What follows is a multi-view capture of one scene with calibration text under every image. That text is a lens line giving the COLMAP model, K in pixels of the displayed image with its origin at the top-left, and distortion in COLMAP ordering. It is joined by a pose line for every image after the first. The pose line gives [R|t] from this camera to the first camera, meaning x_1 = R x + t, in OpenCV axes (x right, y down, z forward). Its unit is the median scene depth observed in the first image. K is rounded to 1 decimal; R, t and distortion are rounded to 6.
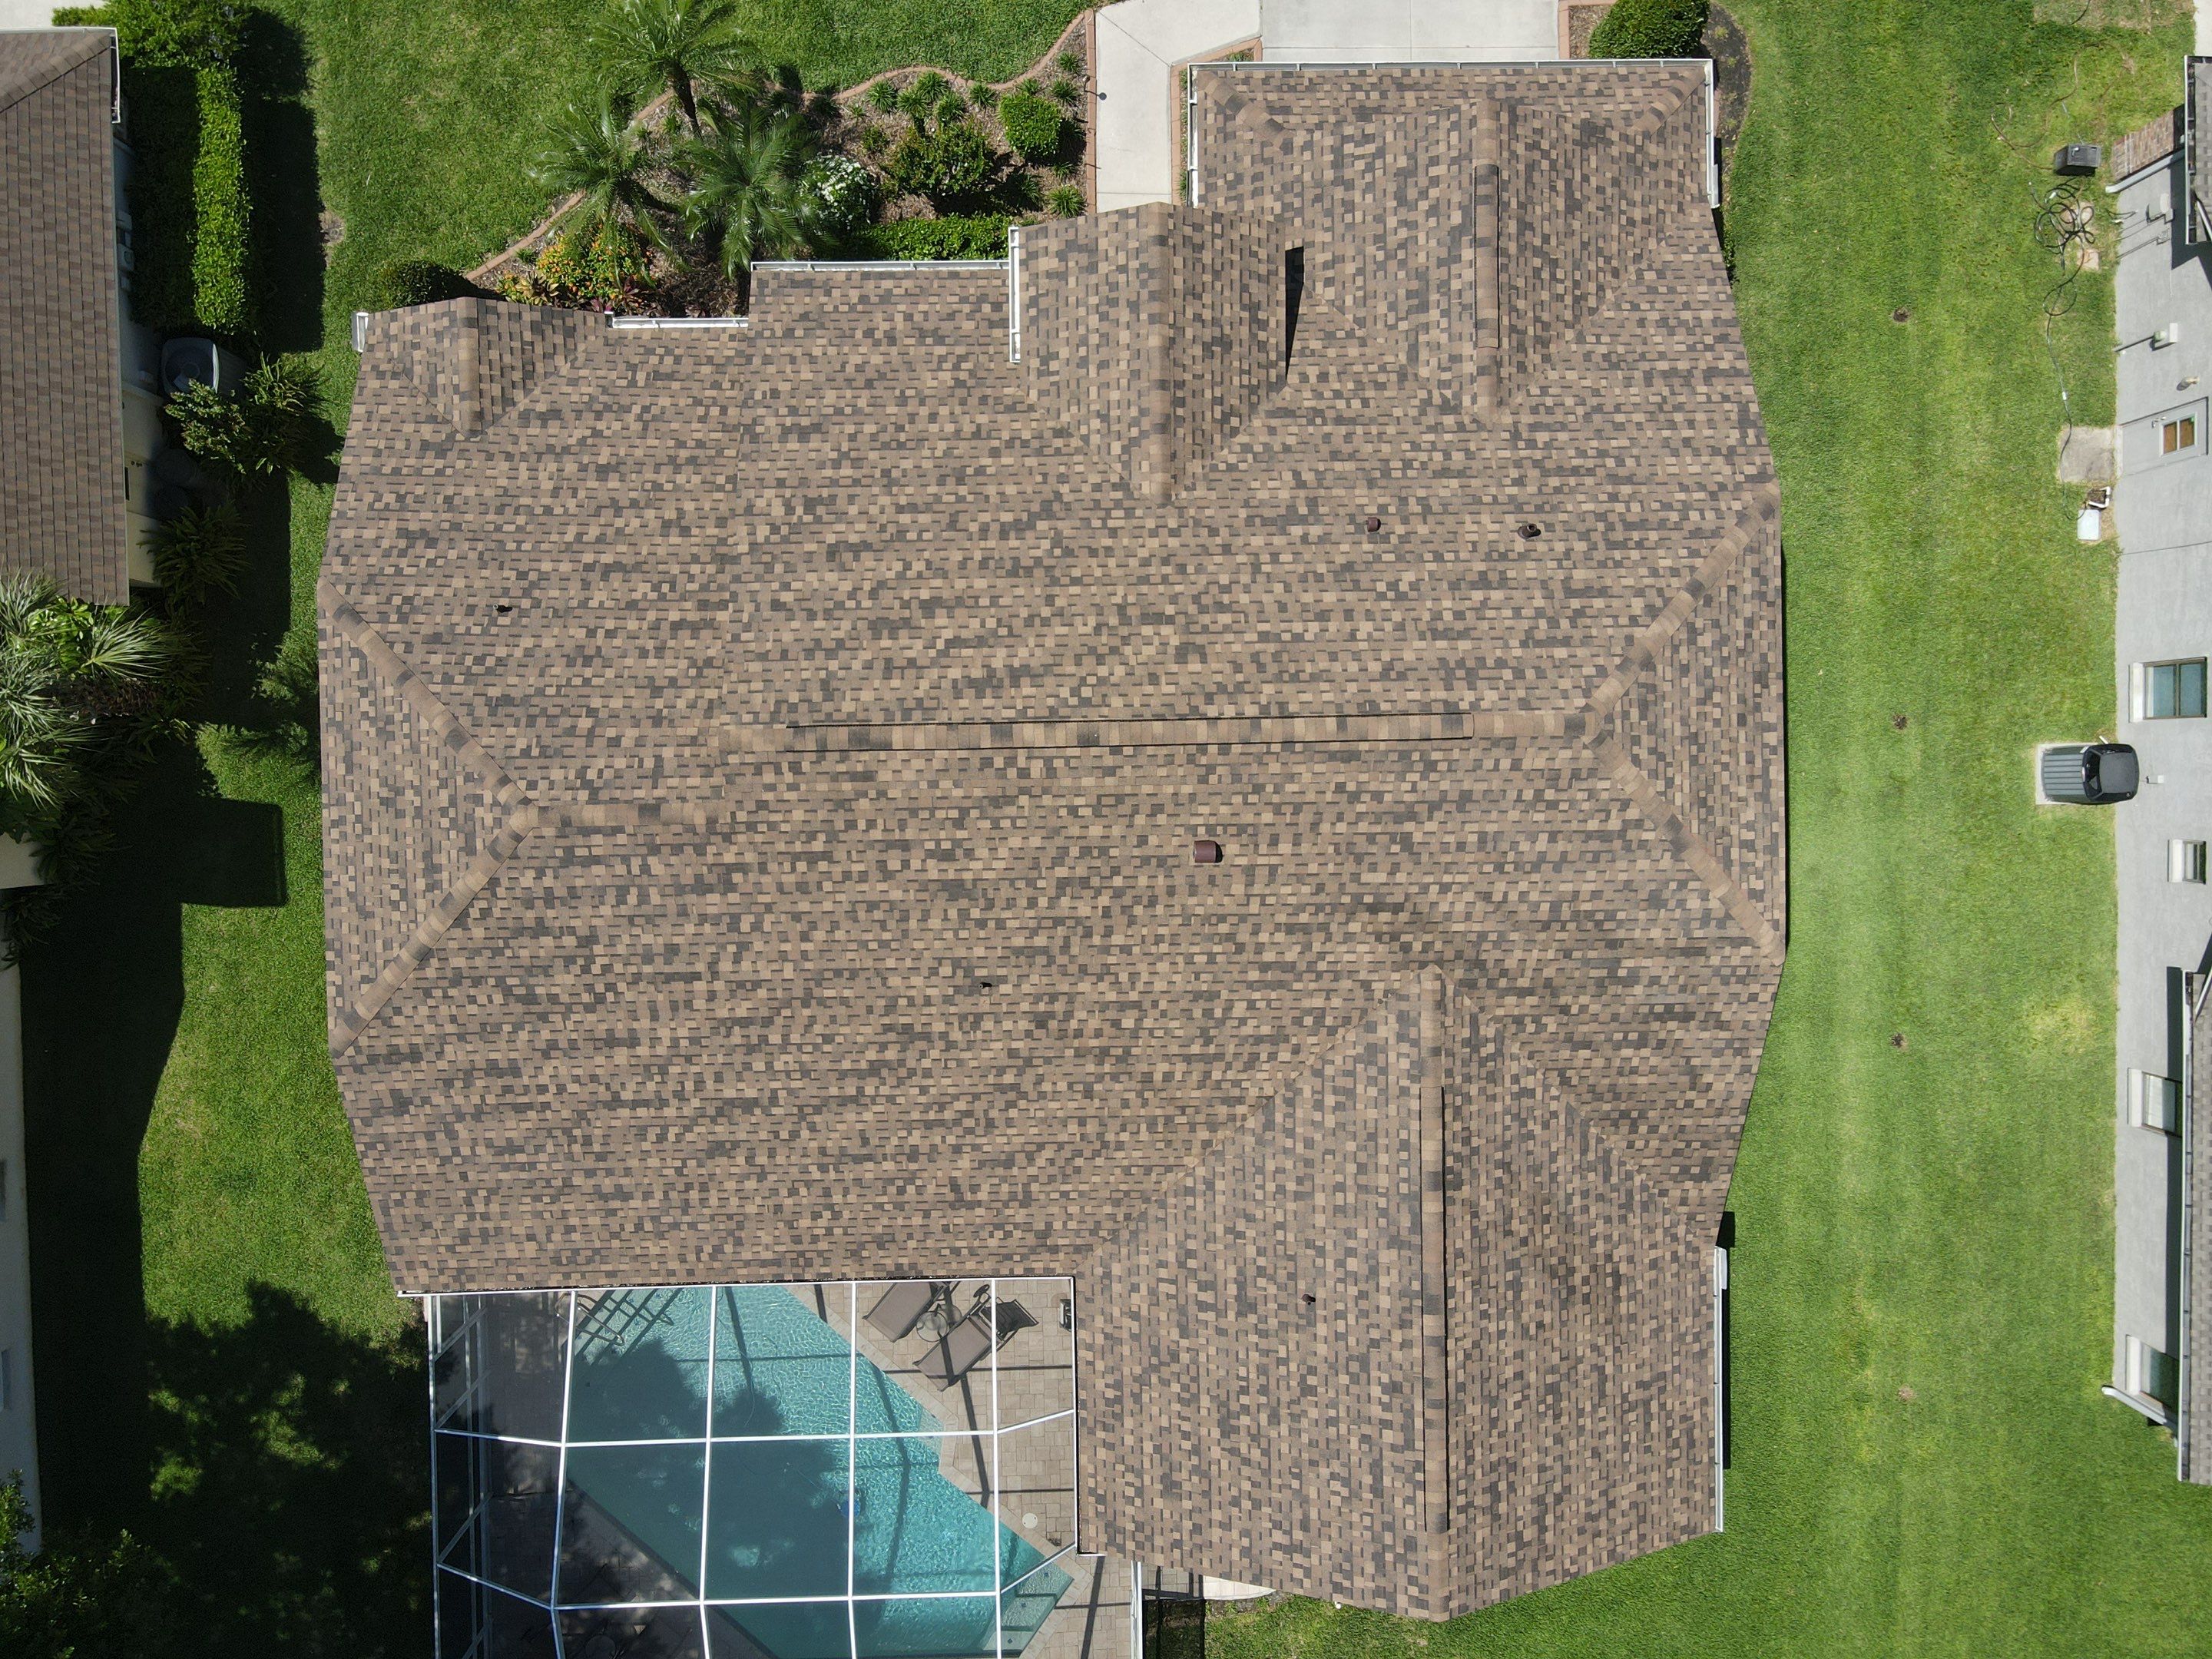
lens RADIAL K [[1616.8, 0, 1011.7], [0, 1616.8, 828.1], [0, 0, 1]] dist [-0.001378, 0.000314]
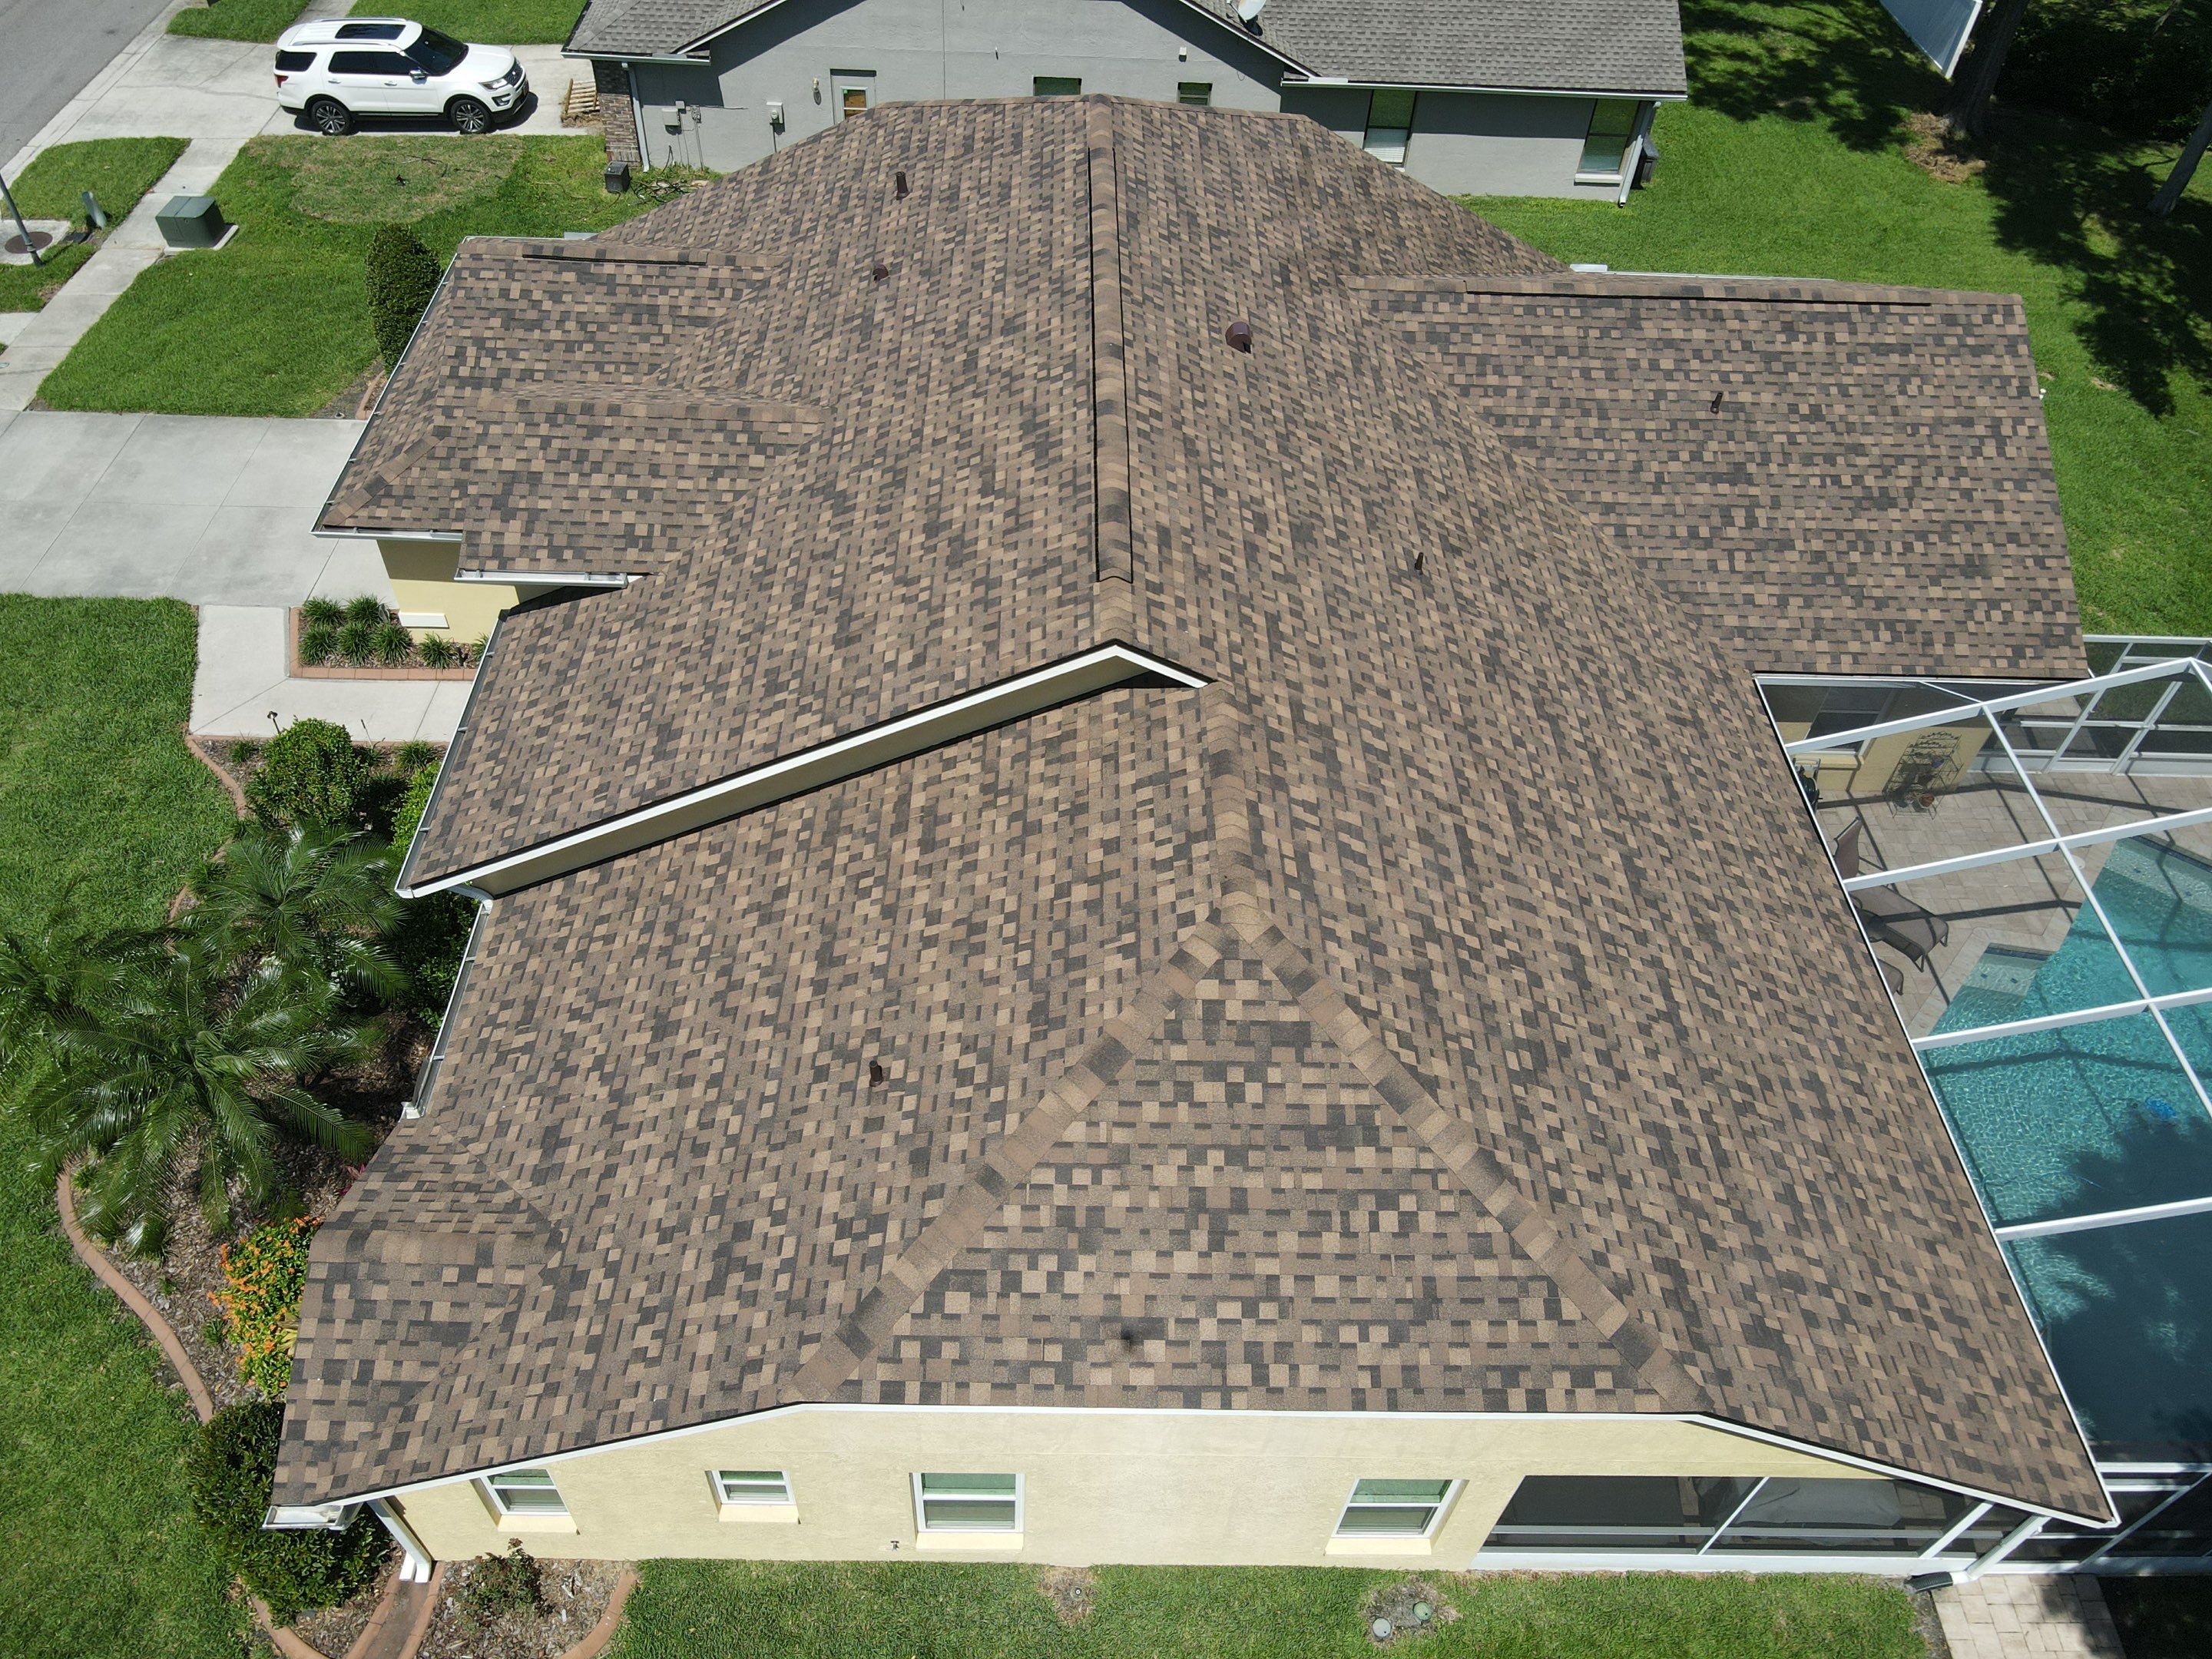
lens RADIAL K [[1646.2, 0, 1084.5], [0, 1646.2, 863.5], [0, 0, 1]] dist [0.006581, 0.010109]
pose [[0.011705, -0.735037, 0.677926, -0.648728], [0.999917, 0.012300, -0.003929, -0.057824], [-0.005451, 0.677916, 0.735120, 0.501149]]
